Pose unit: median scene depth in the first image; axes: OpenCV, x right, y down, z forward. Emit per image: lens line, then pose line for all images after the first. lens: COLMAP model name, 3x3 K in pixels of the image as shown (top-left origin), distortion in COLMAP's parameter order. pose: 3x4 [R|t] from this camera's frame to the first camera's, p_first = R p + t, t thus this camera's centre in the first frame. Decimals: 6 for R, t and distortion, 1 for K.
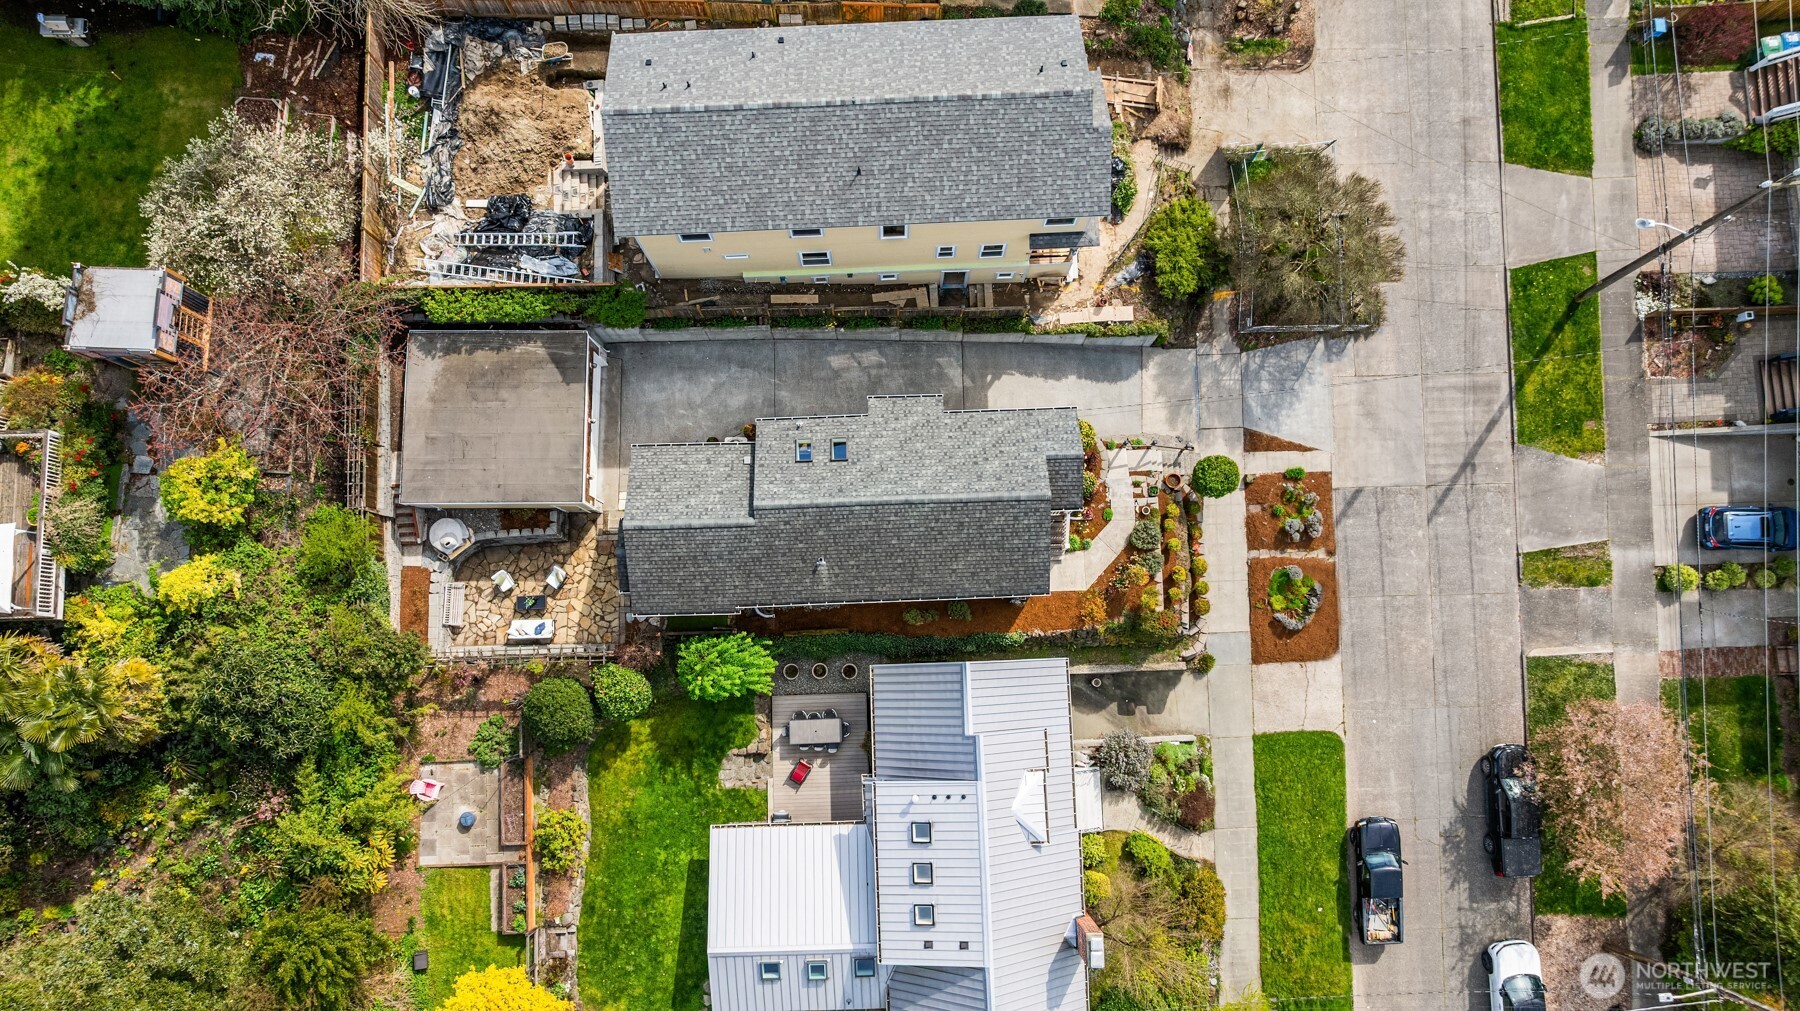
lens RADIAL K [[1269.0, 0, 900.0], [0, 1269.0, 505.5], [0, 0, 1]] dist [-0.025578, -0.001258]
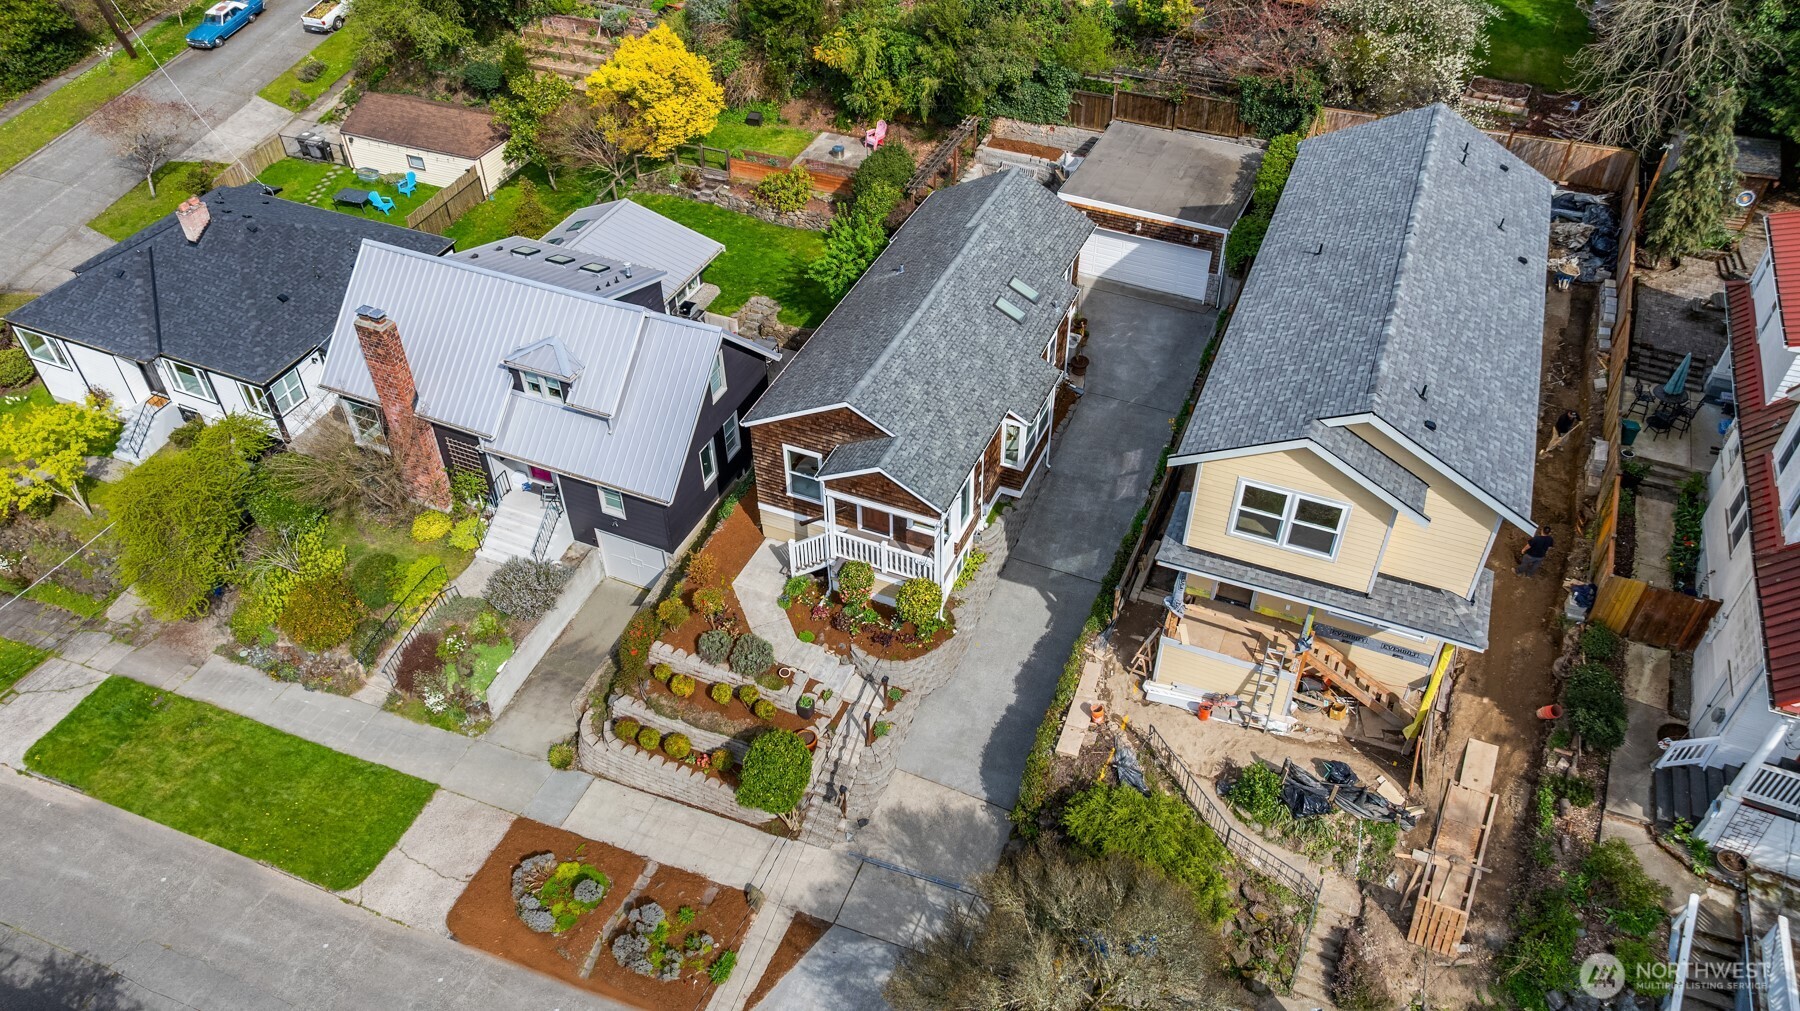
lens RADIAL K [[1269.0, 0, 900.0], [0, 1269.0, 505.5], [0, 0, 1]] dist [-0.025578, -0.001258]
pose [[-0.433755, 0.595741, -0.675980, 0.564918], [-0.892001, -0.177964, 0.415528, -0.314361], [0.127247, 0.783212, 0.608594, 0.507515]]
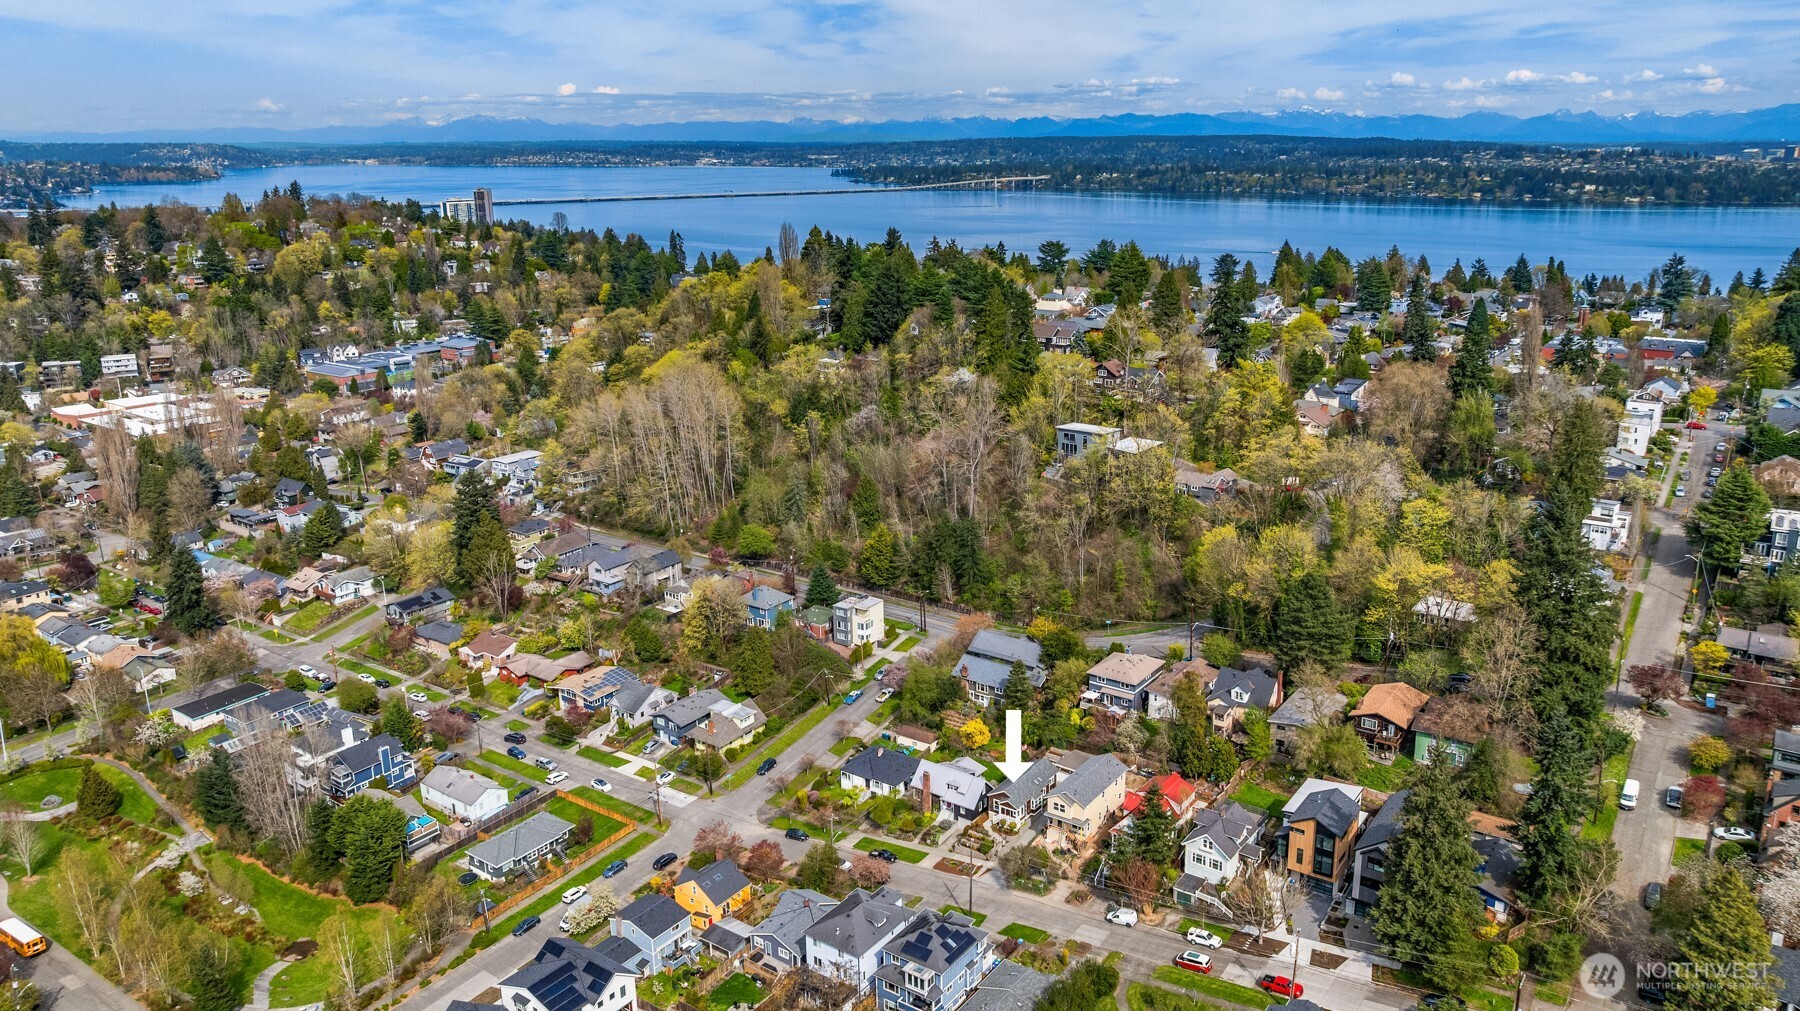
lens RADIAL K [[1211.2, 0, 900.0], [0, 1211.2, 505.5], [0, 0, 1]] dist [0.064073, -0.000121]
pose [[-0.623296, 0.217870, -0.751022, 3.142765], [-0.771525, -0.014772, 0.636027, -2.296328], [0.127477, 0.975866, 0.177299, -0.824788]]
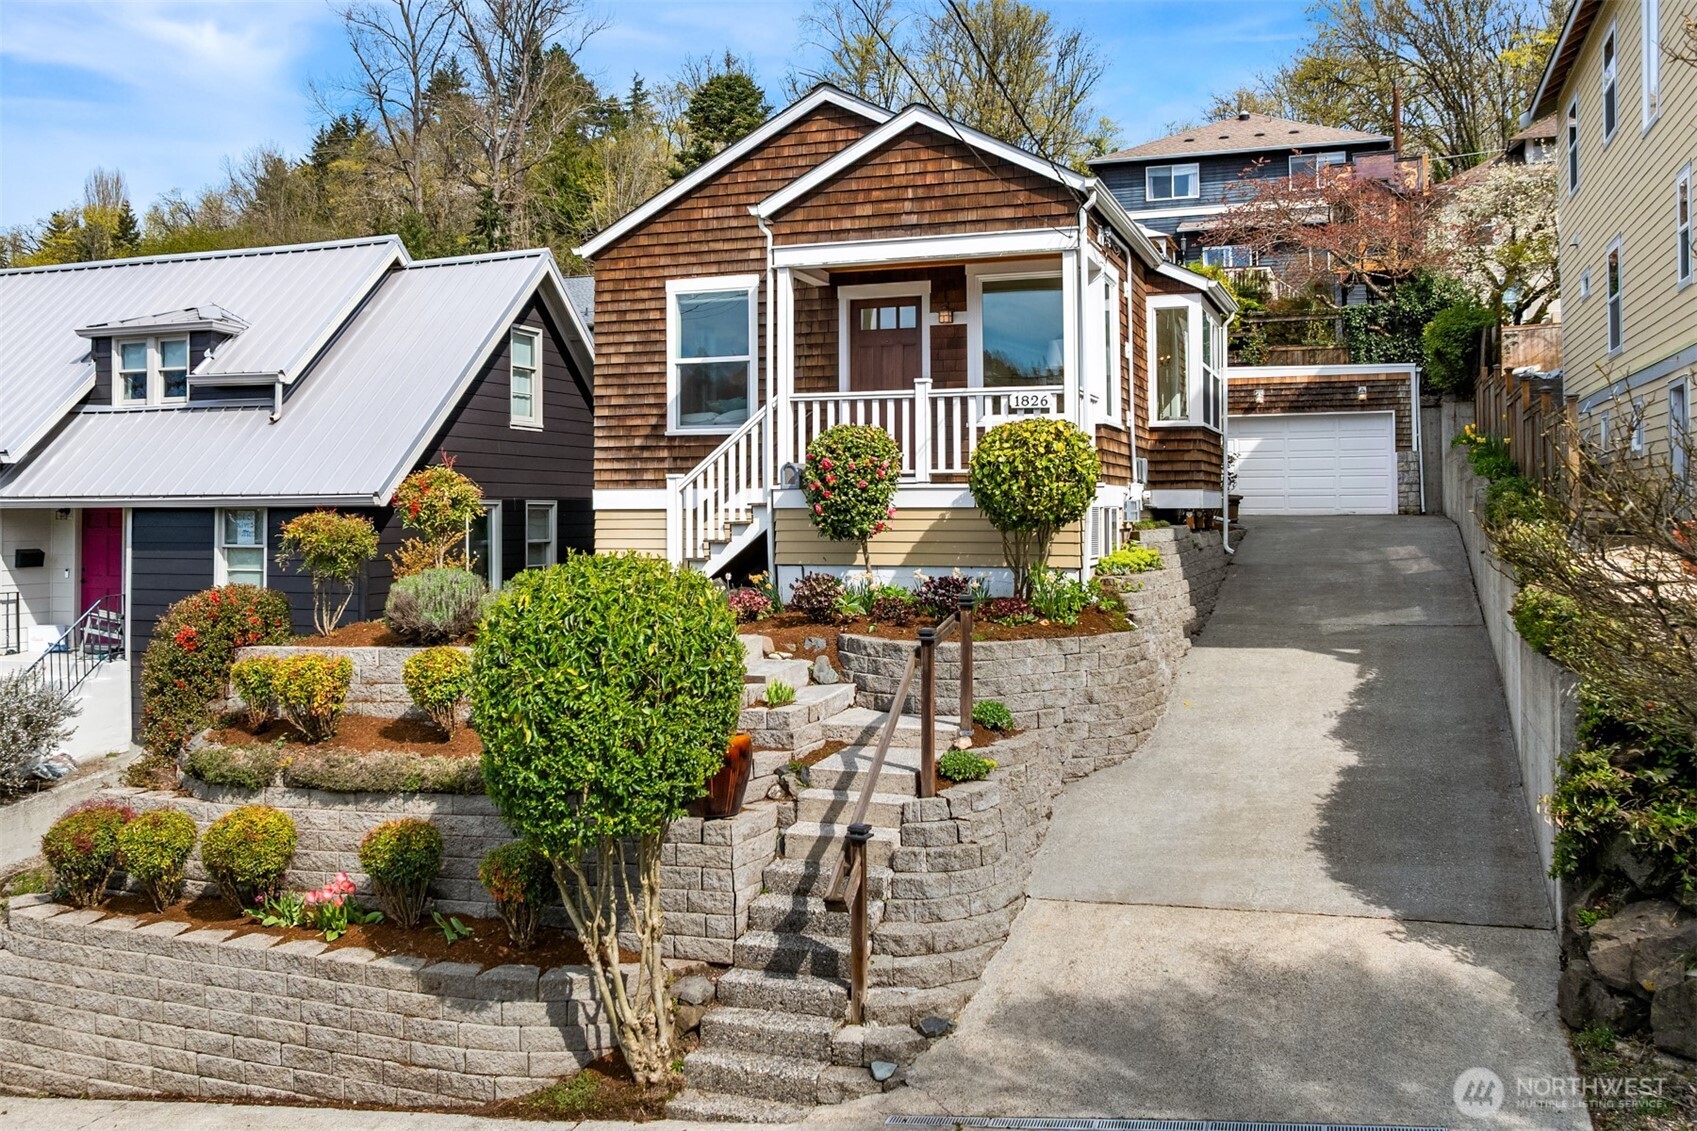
lens RADIAL K [[1421.3, 0, 848.5], [0, 1421.3, 565.5], [0, 0, 1]] dist [-0.028545, -0.002318]
pose [[-0.375181, -0.007667, -0.926920, 0.398091], [-0.918918, 0.134438, 0.370831, -0.117233], [0.121770, 0.990892, -0.057484, 0.988072]]
